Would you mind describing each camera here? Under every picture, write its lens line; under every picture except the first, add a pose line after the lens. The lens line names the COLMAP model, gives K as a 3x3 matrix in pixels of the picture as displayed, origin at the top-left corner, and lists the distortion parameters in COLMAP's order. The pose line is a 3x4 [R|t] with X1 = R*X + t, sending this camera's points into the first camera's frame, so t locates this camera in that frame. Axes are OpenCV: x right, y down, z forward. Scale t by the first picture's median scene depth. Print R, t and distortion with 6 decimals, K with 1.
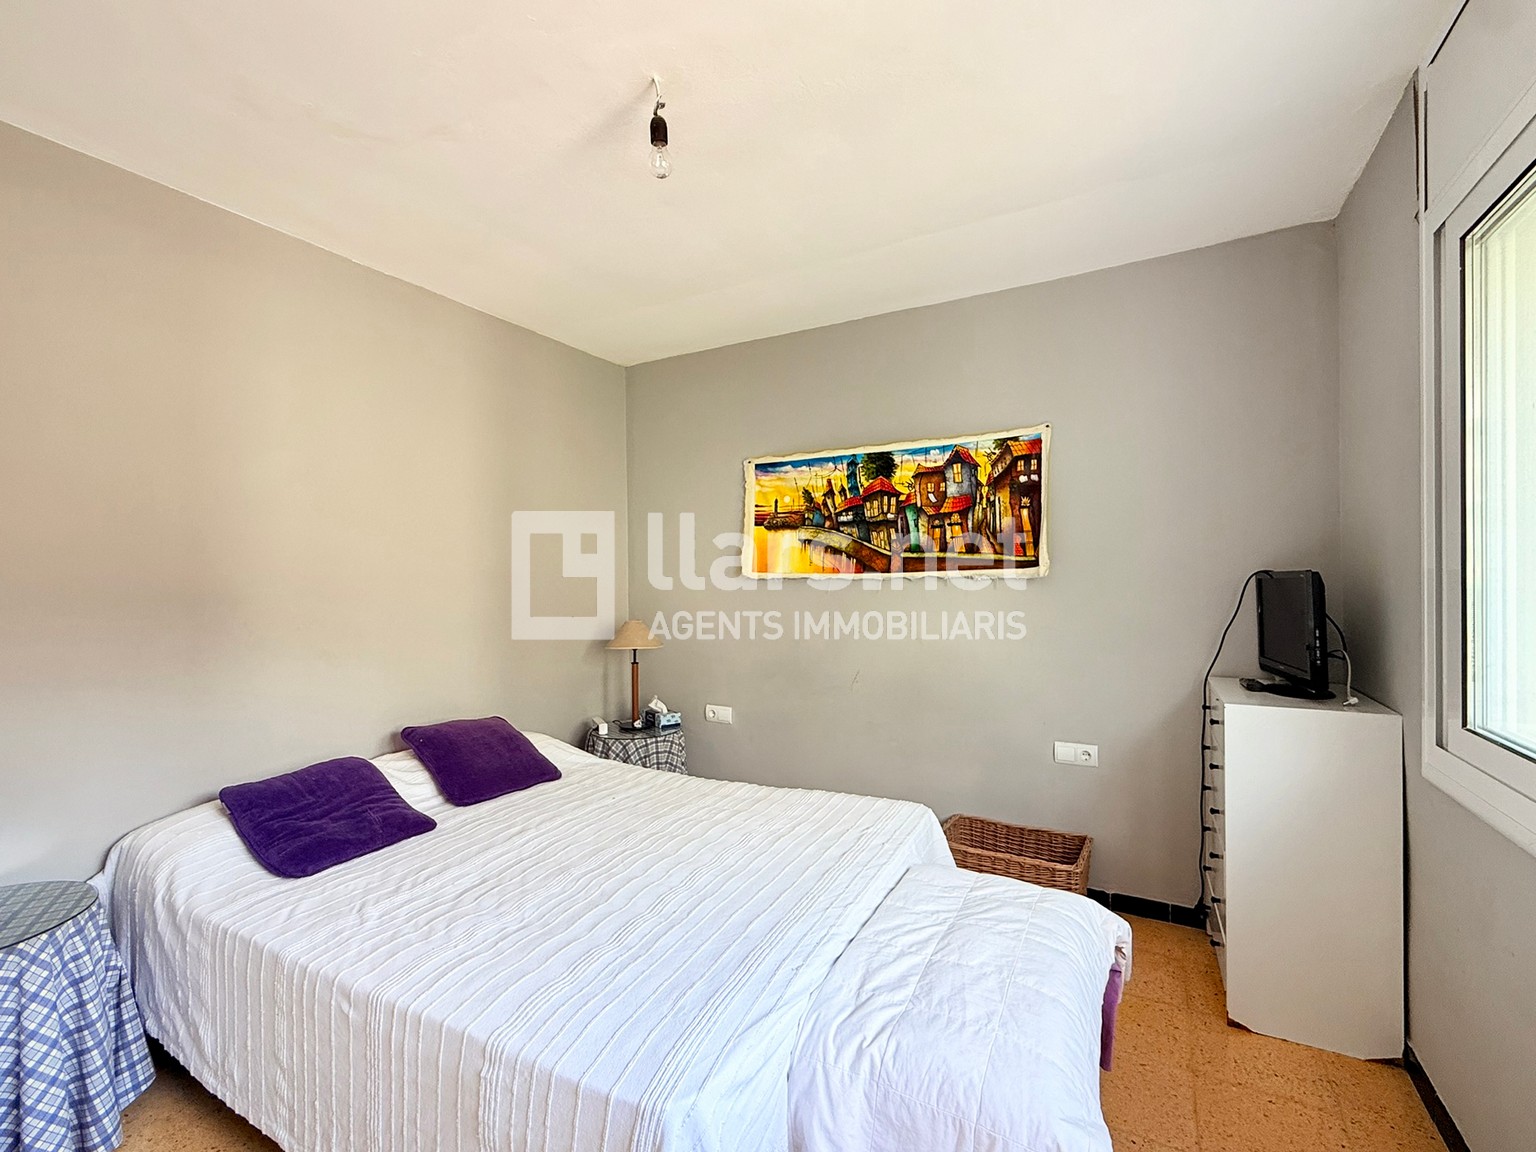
lens RADIAL K [[692.9, 0, 763.1], [0, 692.9, 578.5], [0, 0, 1]] dist [-0.002152, -0.000271]
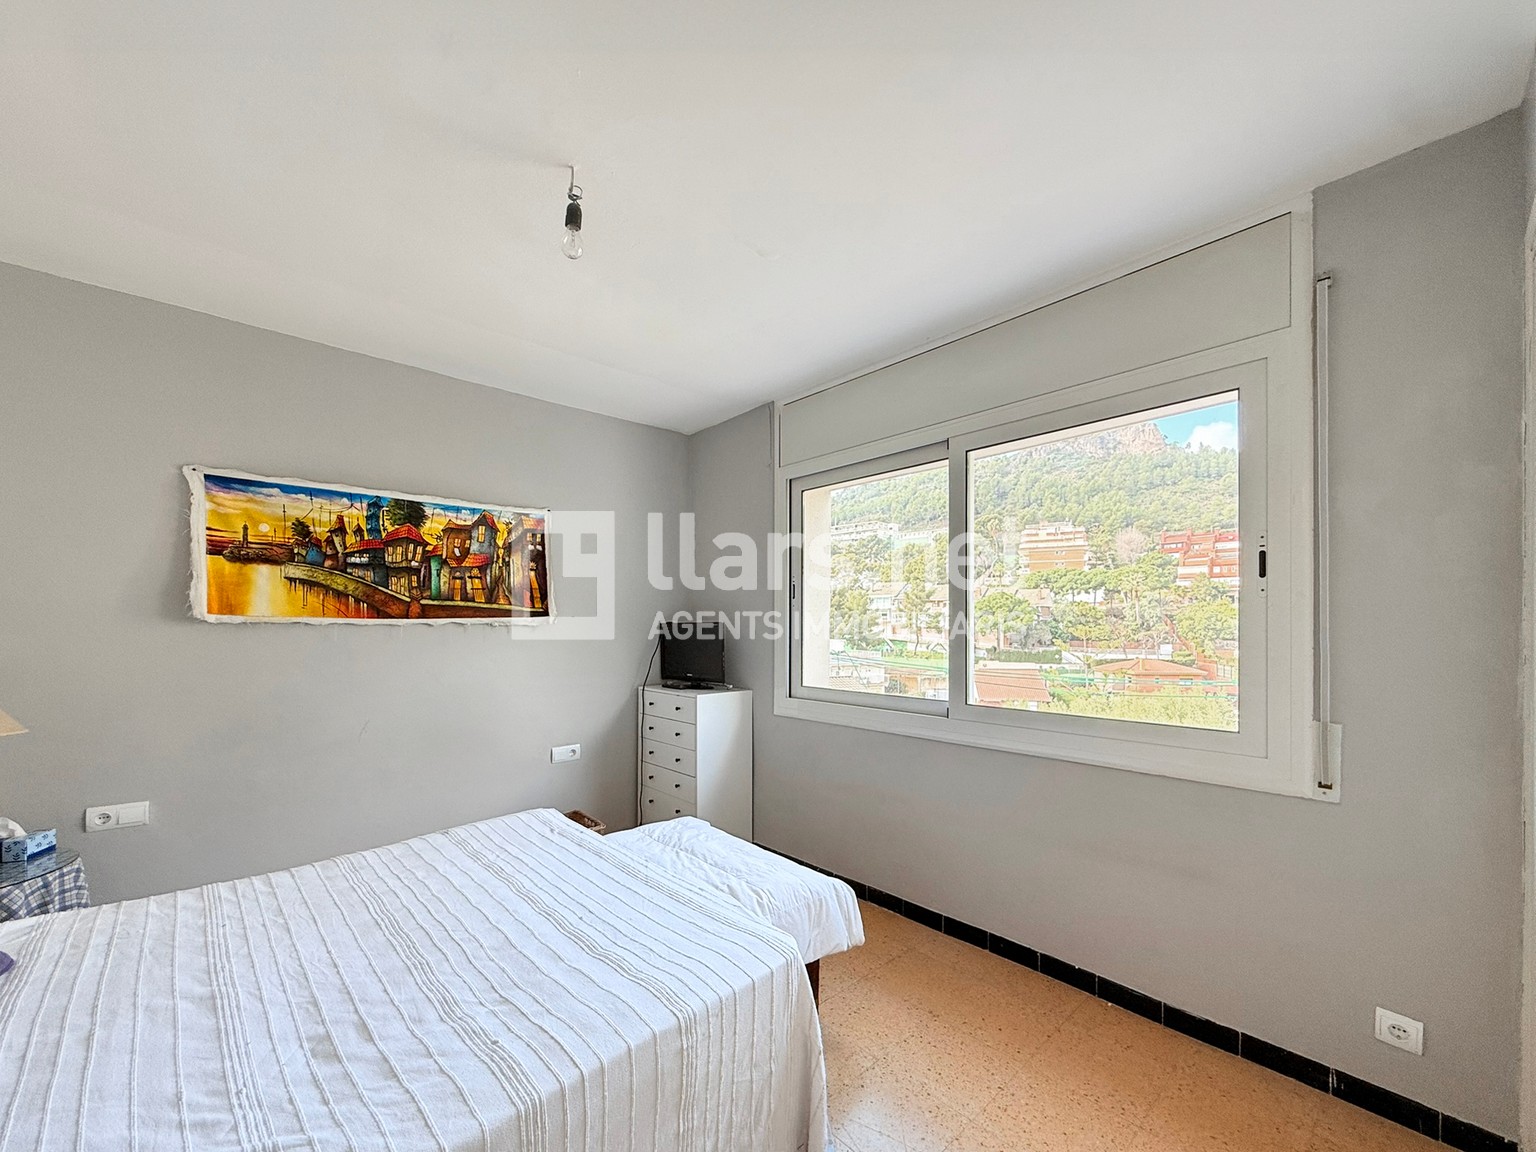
lens RADIAL K [[622.4, 0, 764.6], [0, 622.4, 620.2], [0, 0, 1]] dist [0.004854, 0.000549]
pose [[0.310092, 0.017322, 0.950549, -0.532651], [-0.005009, 0.999850, -0.016587, 0.006943], [-0.950693, 0.000382, 0.310132, 0.212843]]
